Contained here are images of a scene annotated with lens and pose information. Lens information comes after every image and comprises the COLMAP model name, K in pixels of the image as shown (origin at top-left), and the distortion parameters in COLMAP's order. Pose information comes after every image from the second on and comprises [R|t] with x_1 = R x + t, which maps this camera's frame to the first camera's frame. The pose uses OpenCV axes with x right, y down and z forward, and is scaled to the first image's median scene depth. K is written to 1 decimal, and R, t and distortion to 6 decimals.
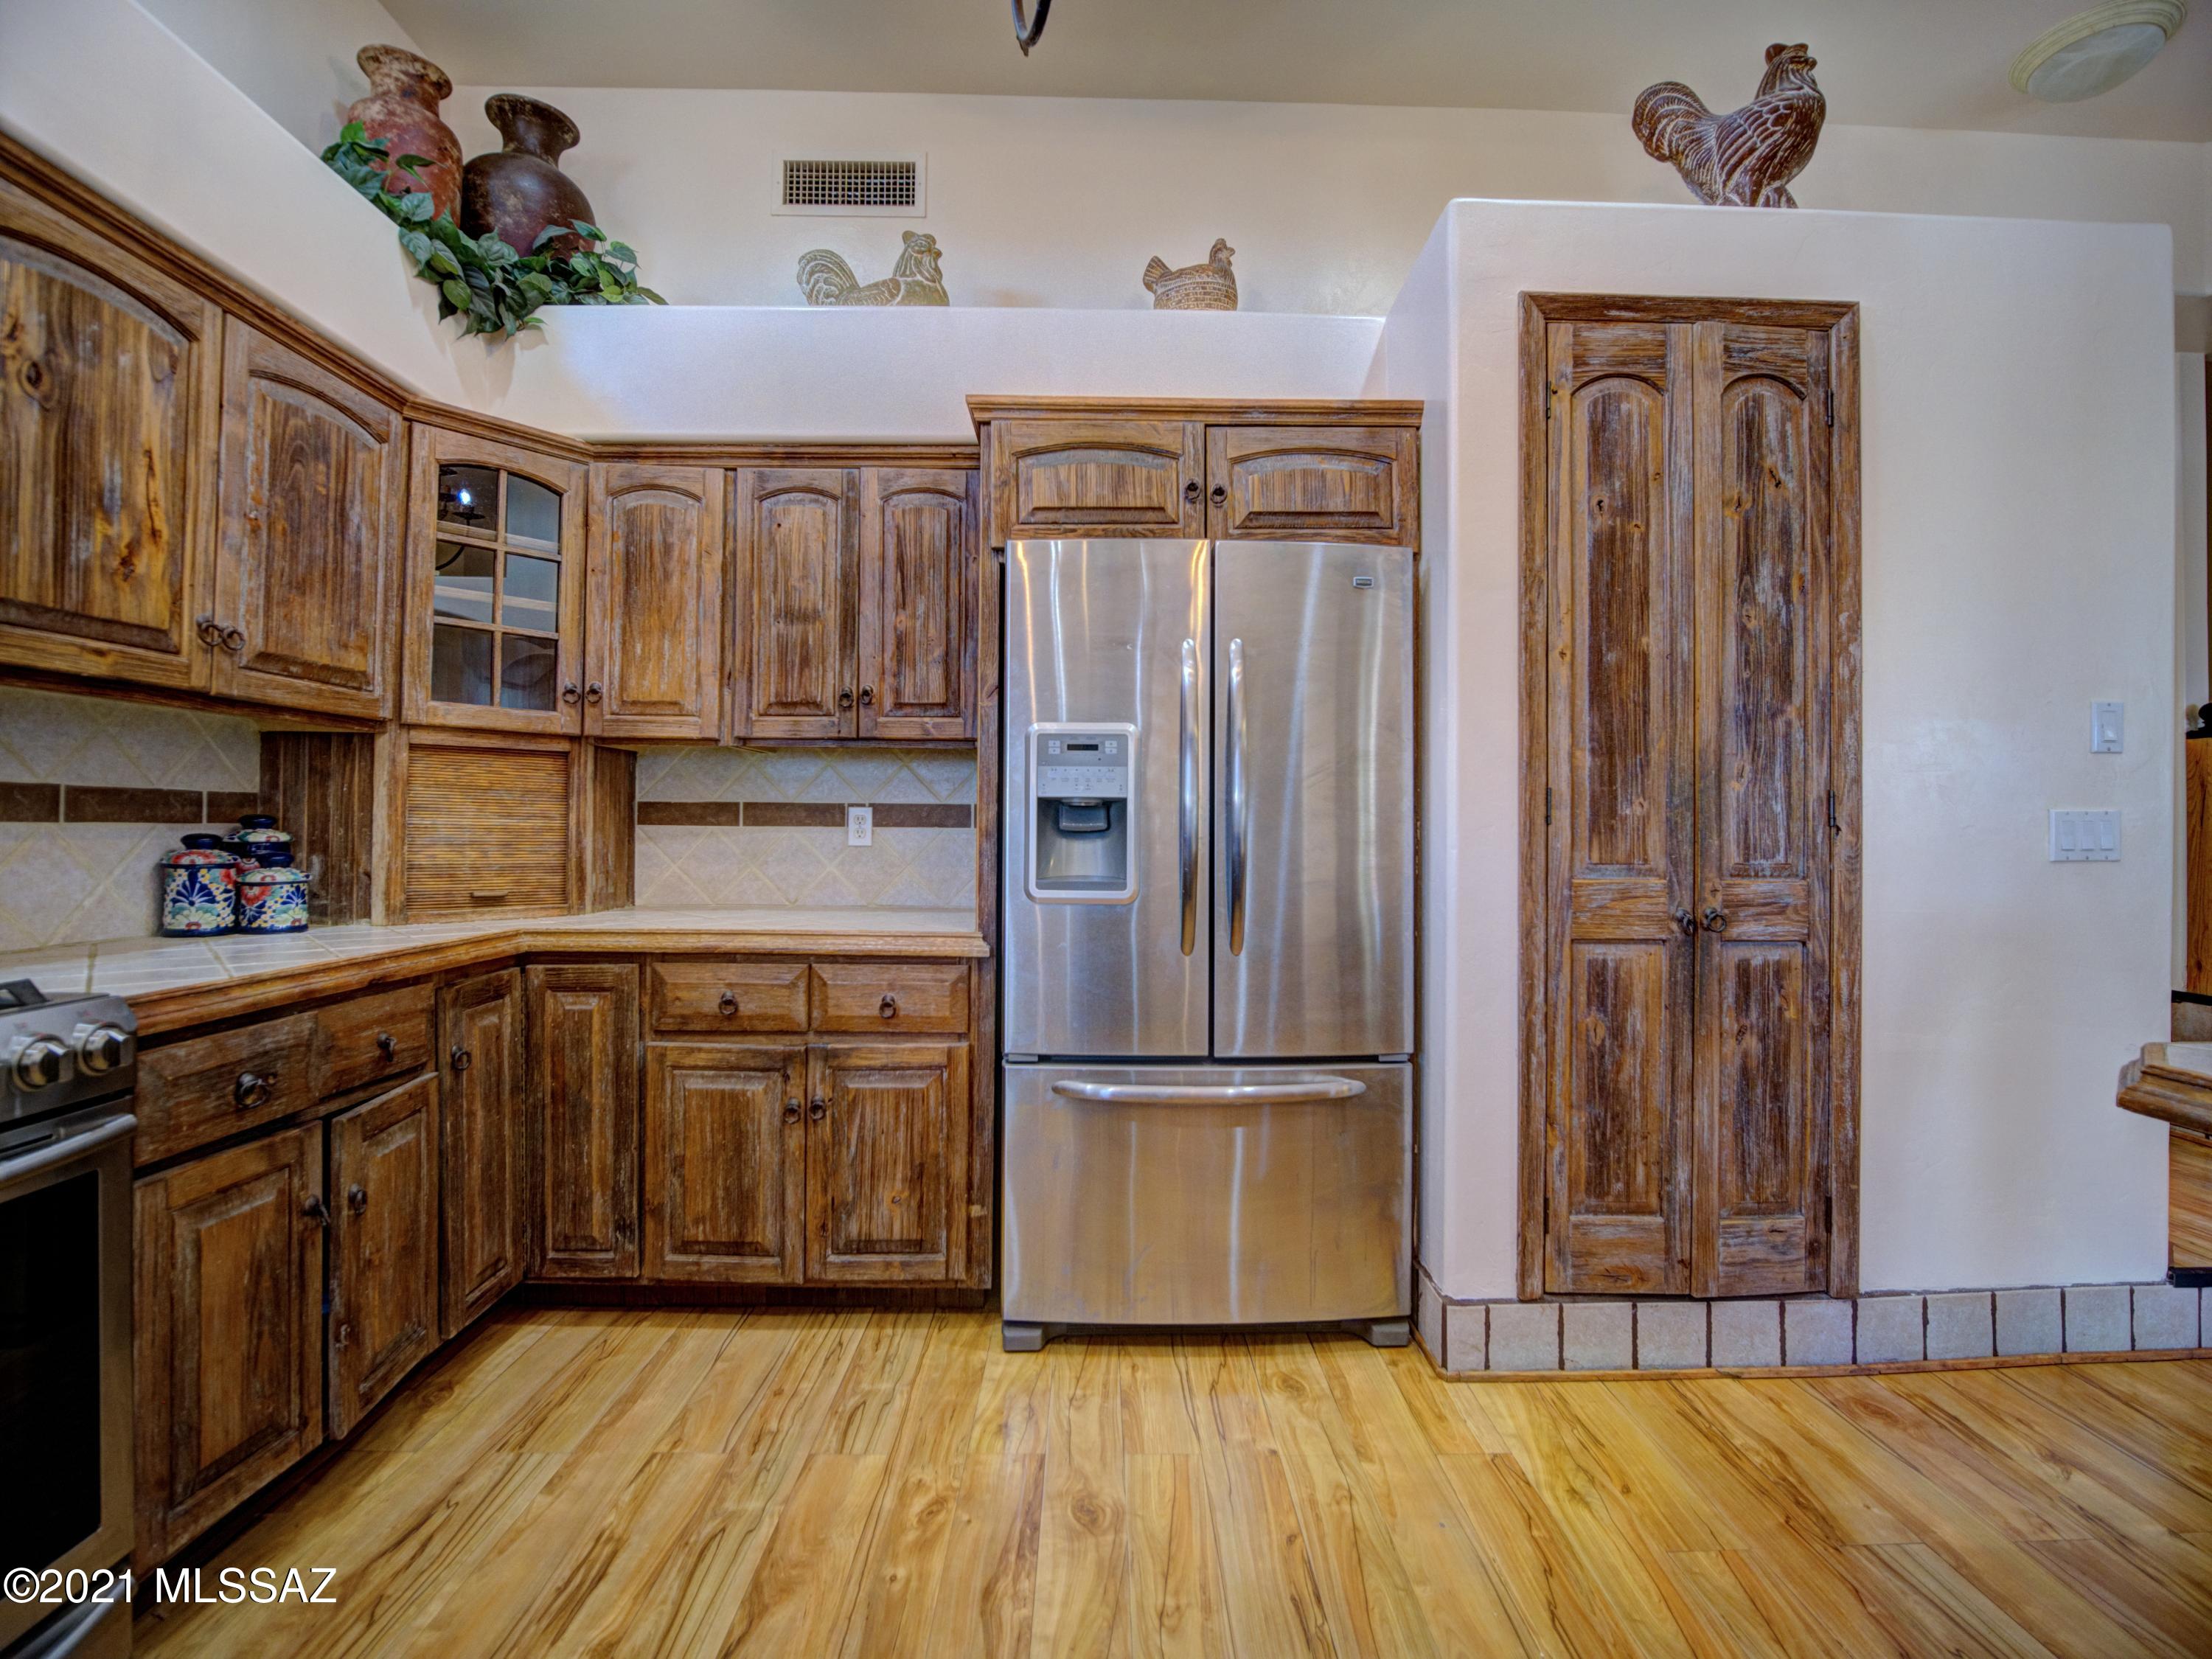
lens RADIAL K [[978.3, 0, 1113.7], [0, 978.3, 813.4], [0, 0, 1]] dist [0.000593, -0.014243]
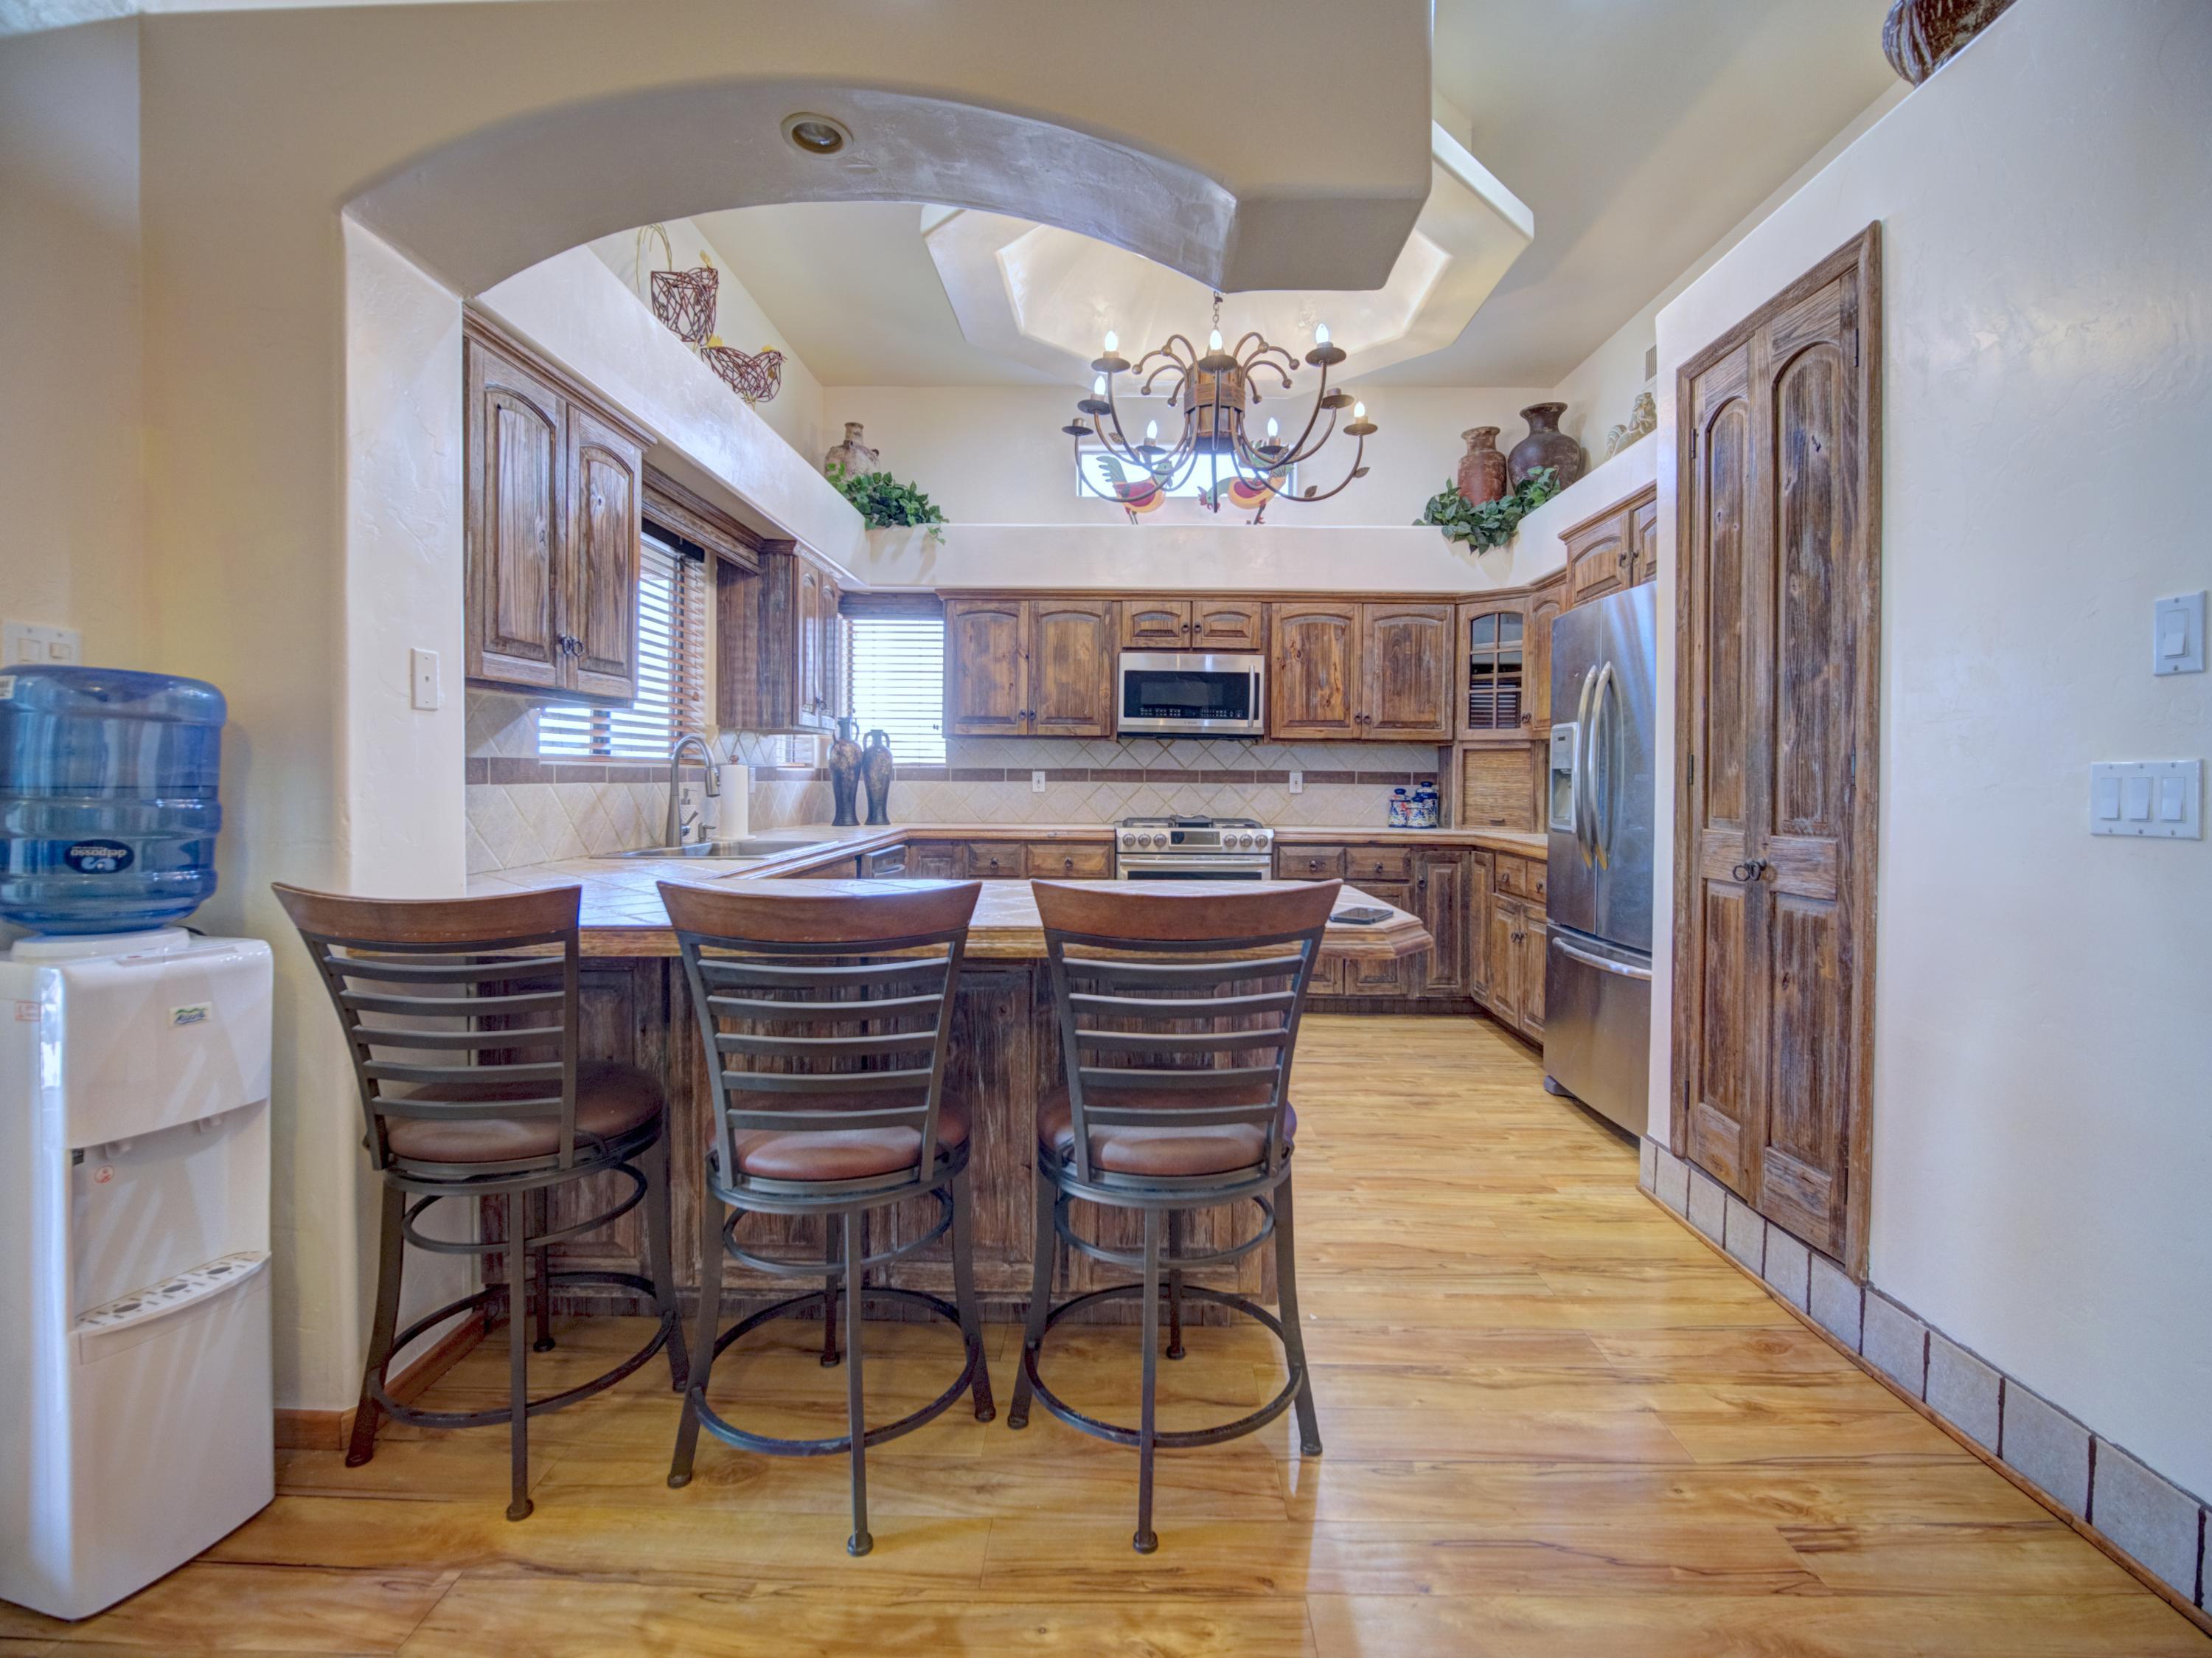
lens RADIAL K [[996.9, 0, 1106.9], [0, 996.9, 771.6], [0, 0, 1]] dist [-0.001267, -0.000279]
pose [[-0.035248, -0.014363, -0.999275, 1.755610], [-0.000548, 0.999897, -0.014353, 0.014241], [0.999378, 0.000042, -0.035252, 0.297809]]
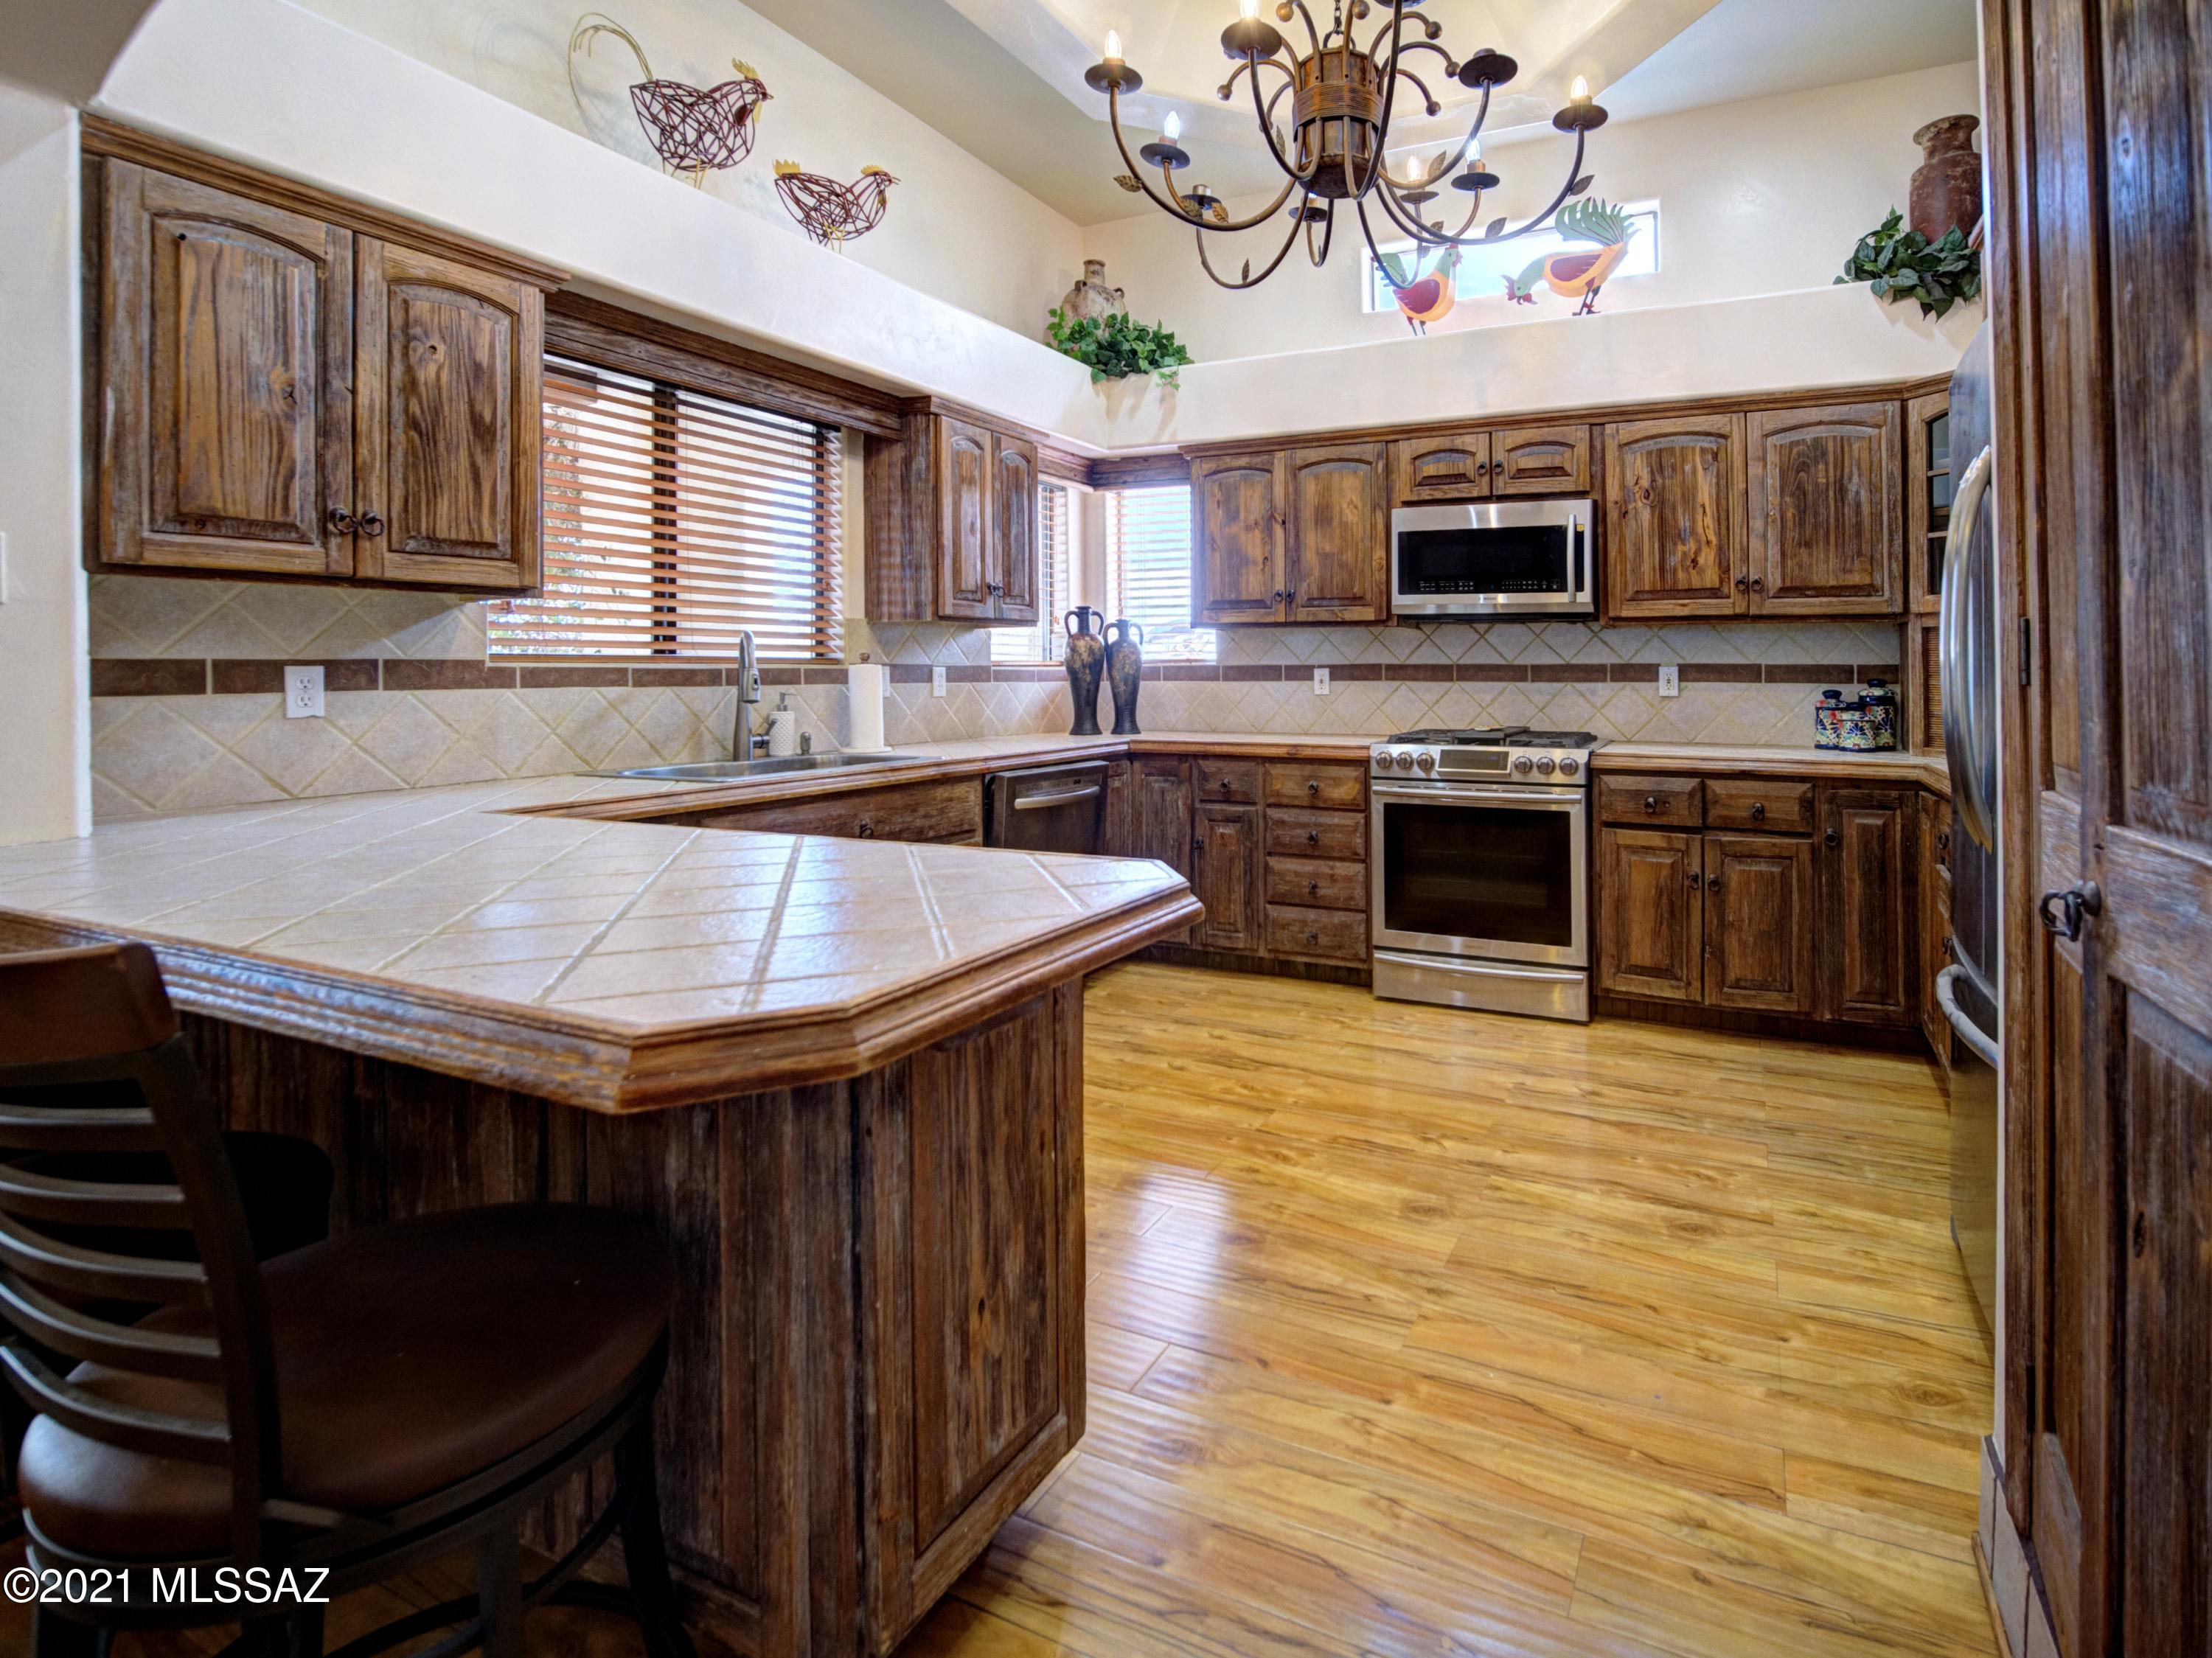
lens RADIAL K [[1066.0, 0, 1282.9], [0, 1066.0, 646.3], [0, 0, 1]] dist [-0.019158, -0.000125]
pose [[-0.408019, -0.031427, -0.912433, 1.158900], [0.002956, 0.999357, -0.035742, 0.009054], [0.912969, -0.017281, -0.407663, 0.867924]]
